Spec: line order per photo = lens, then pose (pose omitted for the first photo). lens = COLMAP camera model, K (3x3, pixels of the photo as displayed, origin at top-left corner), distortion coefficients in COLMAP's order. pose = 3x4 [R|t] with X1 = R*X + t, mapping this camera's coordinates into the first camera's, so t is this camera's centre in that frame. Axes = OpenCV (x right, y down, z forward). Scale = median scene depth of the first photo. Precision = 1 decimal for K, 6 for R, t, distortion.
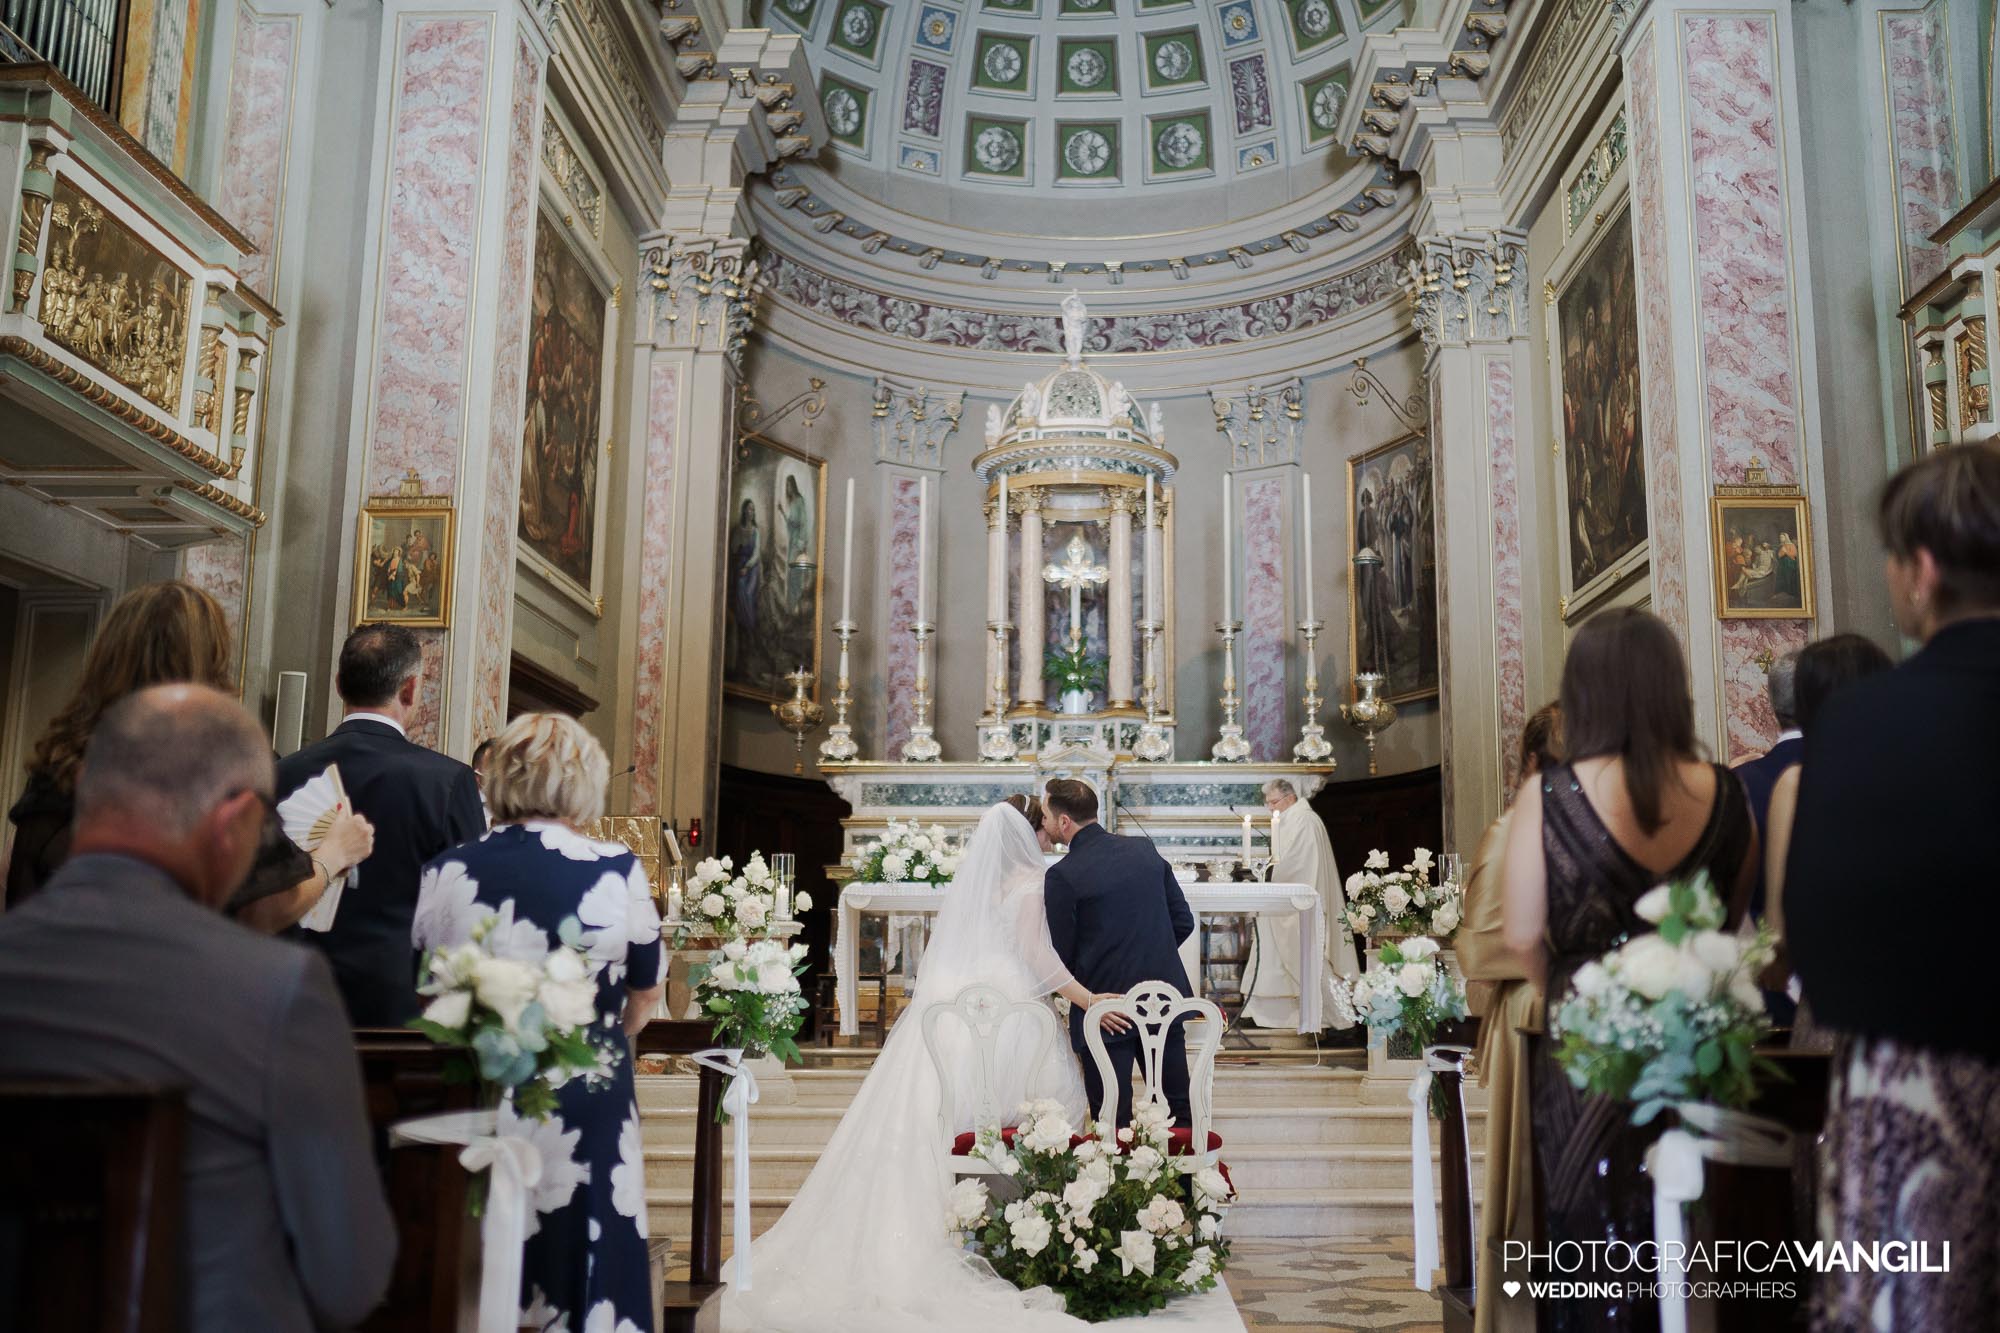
lens RADIAL K [[1998.9, 0, 1027.4], [0, 1998.9, 603.0], [0, 0, 1]] dist [-0.054756, 0.089573]
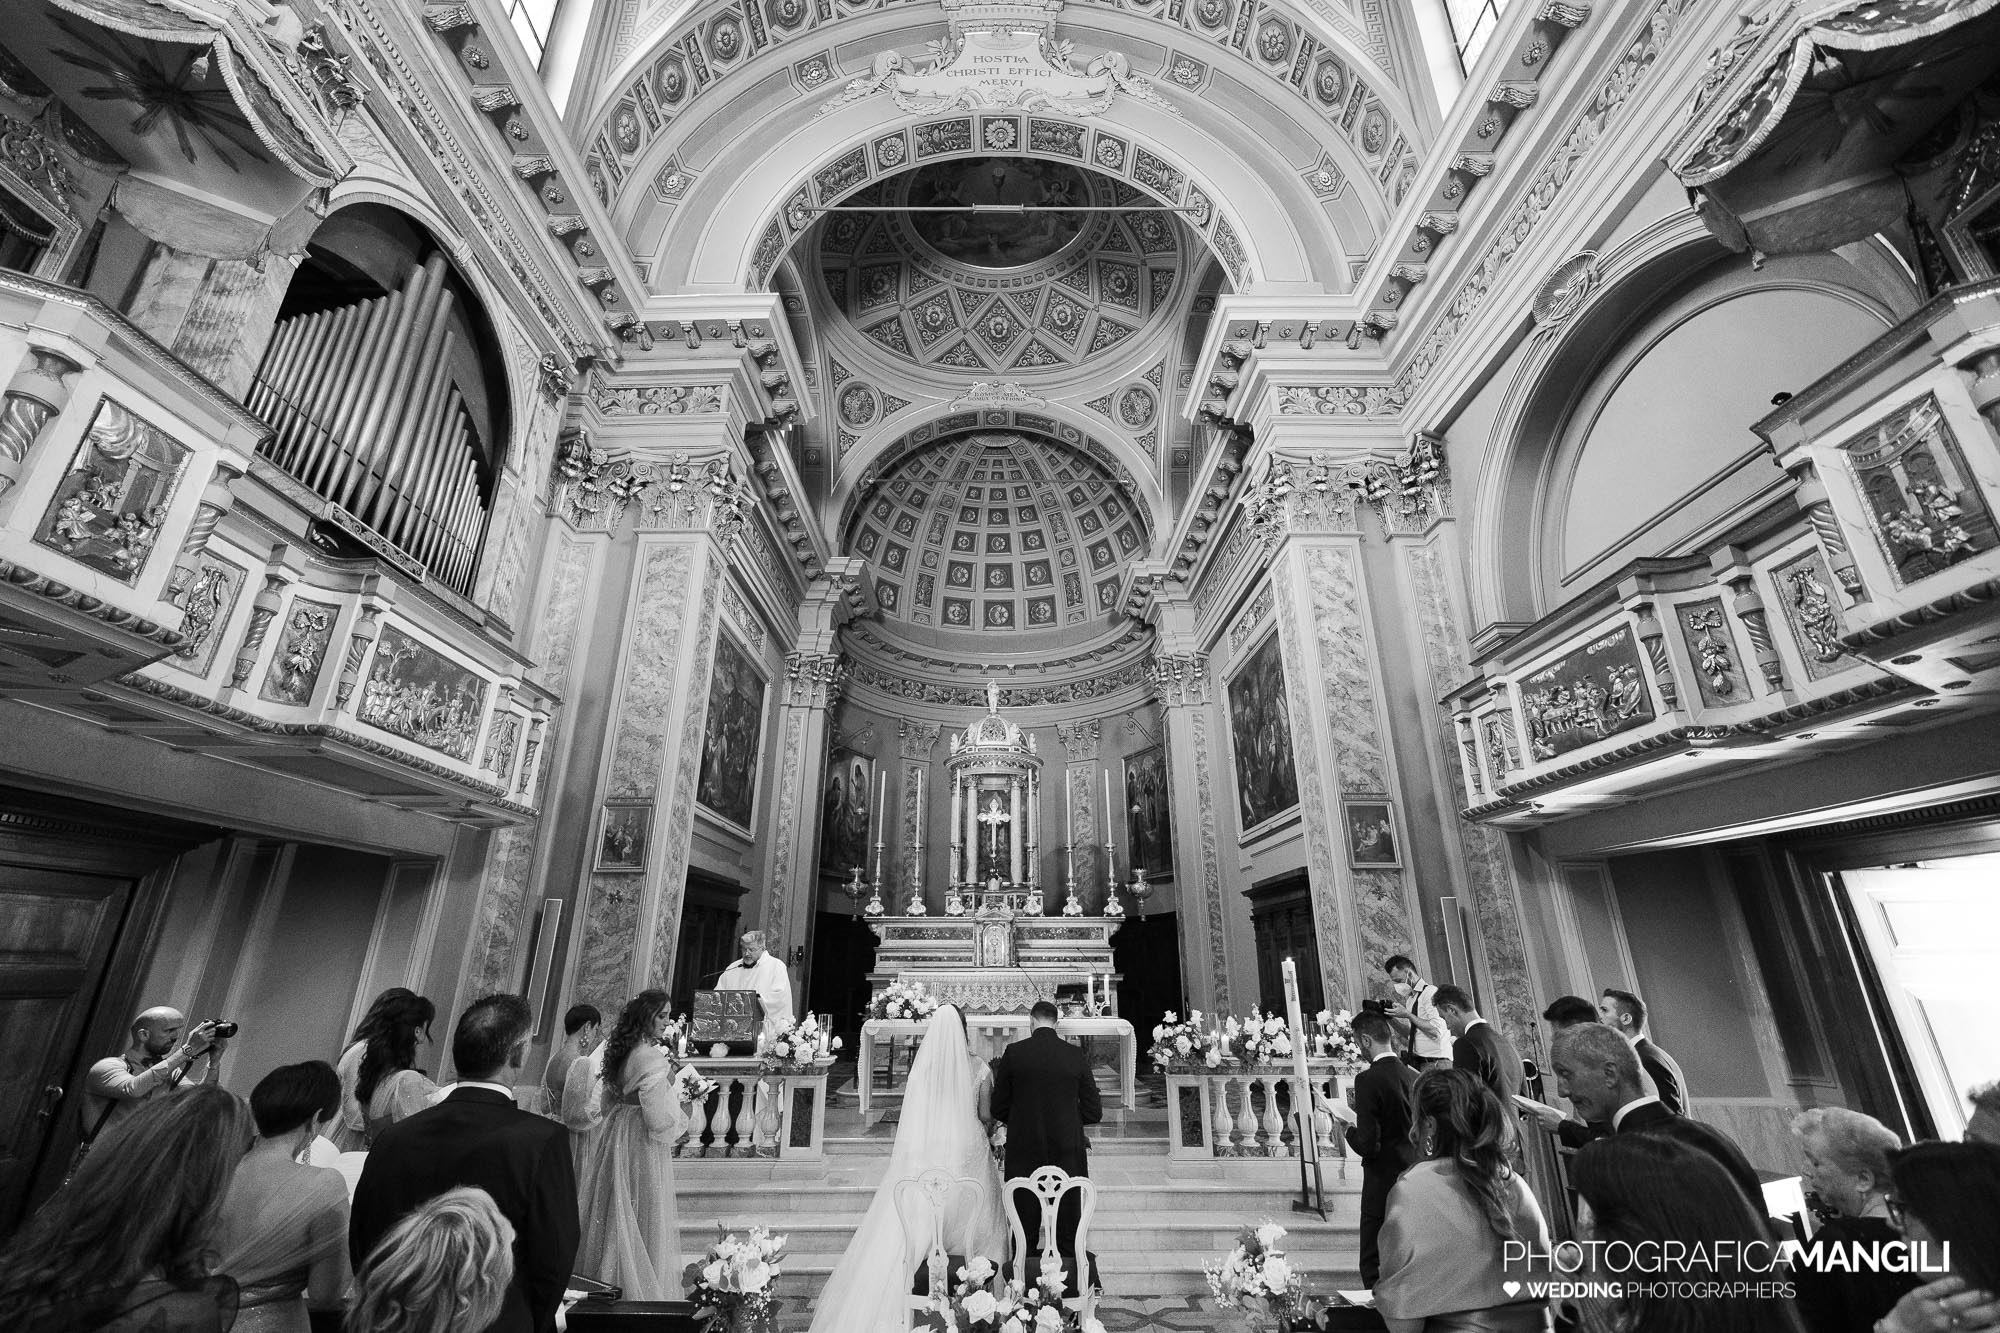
lens RADIAL K [[820.9, 0, 1000.0], [0, 820.9, 666.5], [0, 0, 1]] dist [-0.000248, 0.000020]
pose [[0.999440, 0.003262, 0.033306, 0.001947], [0.002043, 0.987435, -0.158010, -0.036019], [-0.033403, 0.157989, 0.986876, 0.155300]]
